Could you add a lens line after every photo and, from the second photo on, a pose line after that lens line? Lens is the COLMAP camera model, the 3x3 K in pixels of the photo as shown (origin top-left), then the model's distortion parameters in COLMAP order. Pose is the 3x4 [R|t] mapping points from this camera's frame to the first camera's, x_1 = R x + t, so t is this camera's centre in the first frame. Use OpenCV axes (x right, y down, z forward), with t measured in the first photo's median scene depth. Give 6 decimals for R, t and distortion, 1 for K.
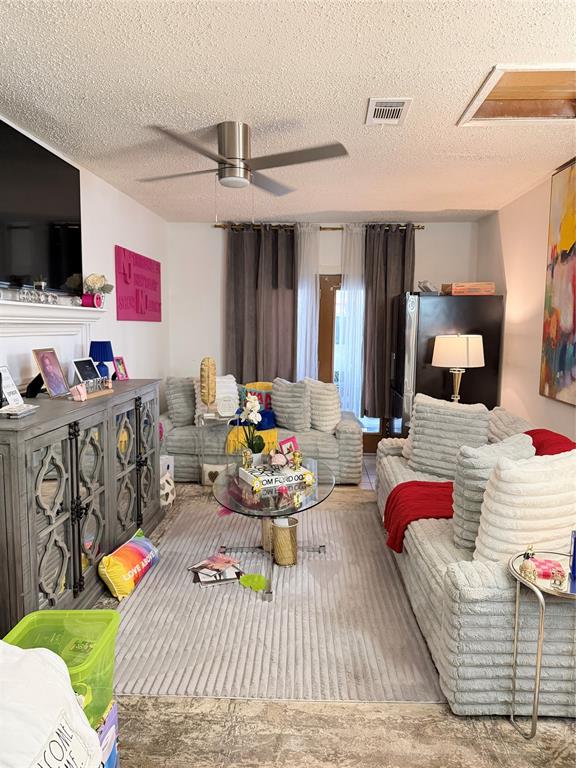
lens RADIAL K [[542.1, 0, 288.0], [0, 542.1, 384.0], [0, 0, 1]] dist [0.181057, -0.371856]
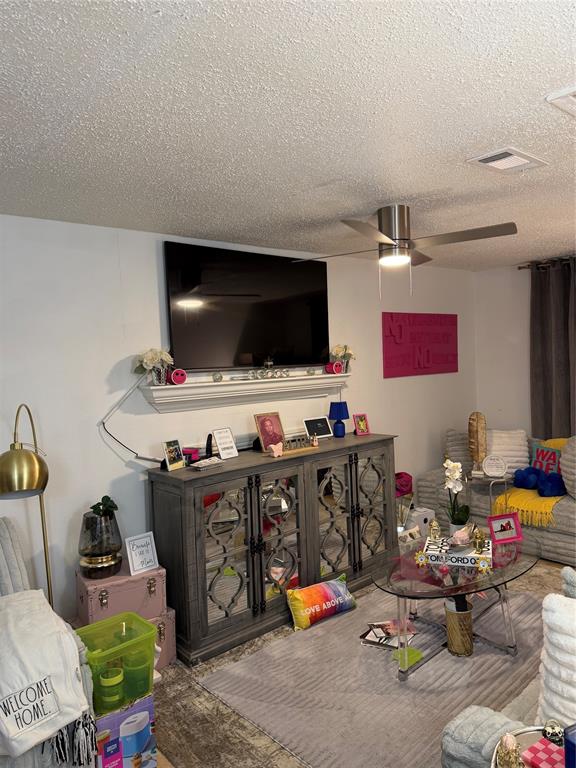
lens RADIAL K [[542.1, 0, 288.0], [0, 542.1, 384.0], [0, 0, 1]] dist [0.181057, -0.371856]
pose [[0.696045, -0.006215, -0.717971, 0.419314], [-0.027607, 0.998991, -0.035412, -0.072192], [0.717467, 0.044469, 0.695172, 0.115841]]
